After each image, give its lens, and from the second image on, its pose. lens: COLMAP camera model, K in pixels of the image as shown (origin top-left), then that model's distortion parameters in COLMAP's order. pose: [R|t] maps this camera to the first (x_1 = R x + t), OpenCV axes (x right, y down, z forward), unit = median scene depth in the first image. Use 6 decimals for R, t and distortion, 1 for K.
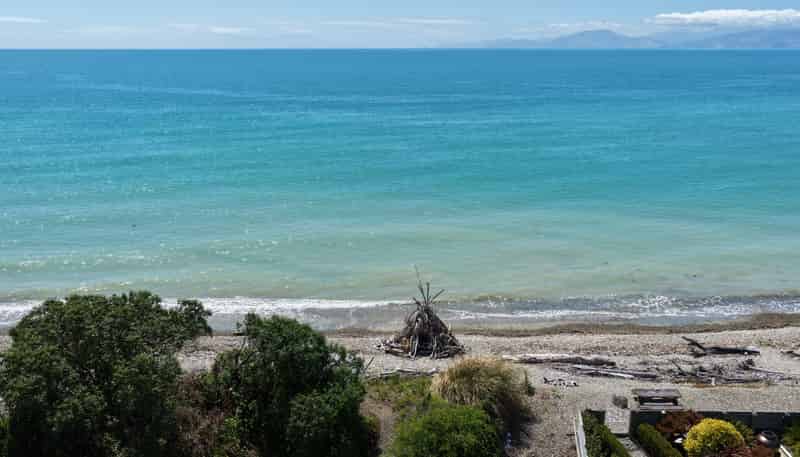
lens RADIAL K [[673.7, 0, 402.4], [0, 673.7, 235.1], [0, 0, 1]] dist [-0.002483, 0.006898]
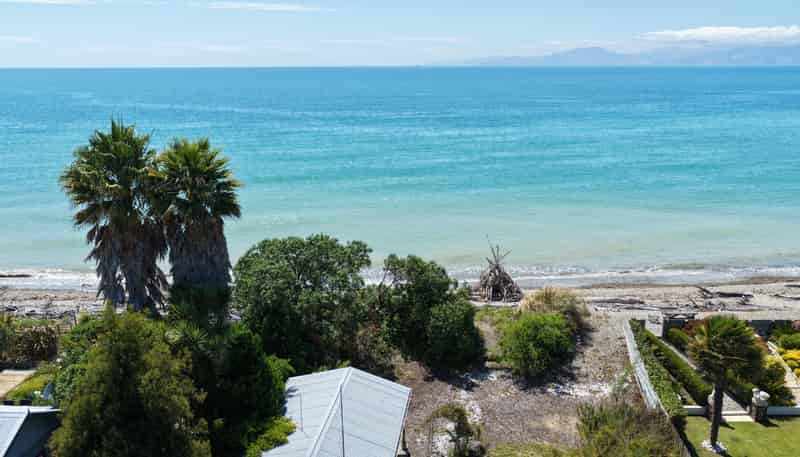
lens RADIAL K [[673.7, 0, 402.4], [0, 673.7, 235.1], [0, 0, 1]] dist [-0.002483, 0.006898]
pose [[0.999958, -0.005821, 0.007029, -0.169520], [0.005990, 0.999685, -0.024382, 0.088042], [-0.006885, 0.024423, 0.999678, -0.323616]]
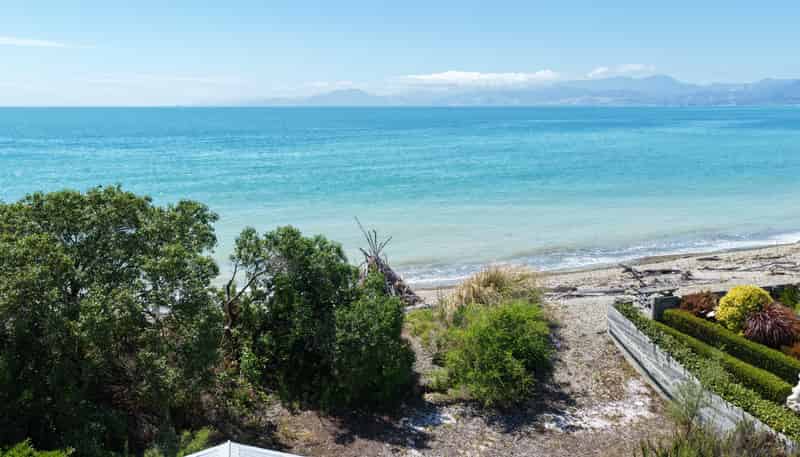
lens RADIAL K [[673.7, 0, 402.4], [0, 673.7, 235.1], [0, 0, 1]] dist [-0.002483, 0.006898]
pose [[0.940139, -0.064910, 0.334552, -0.255350], [0.091862, 0.993624, -0.065363, 0.153445], [-0.328176, 0.092183, 0.940108, 0.141636]]
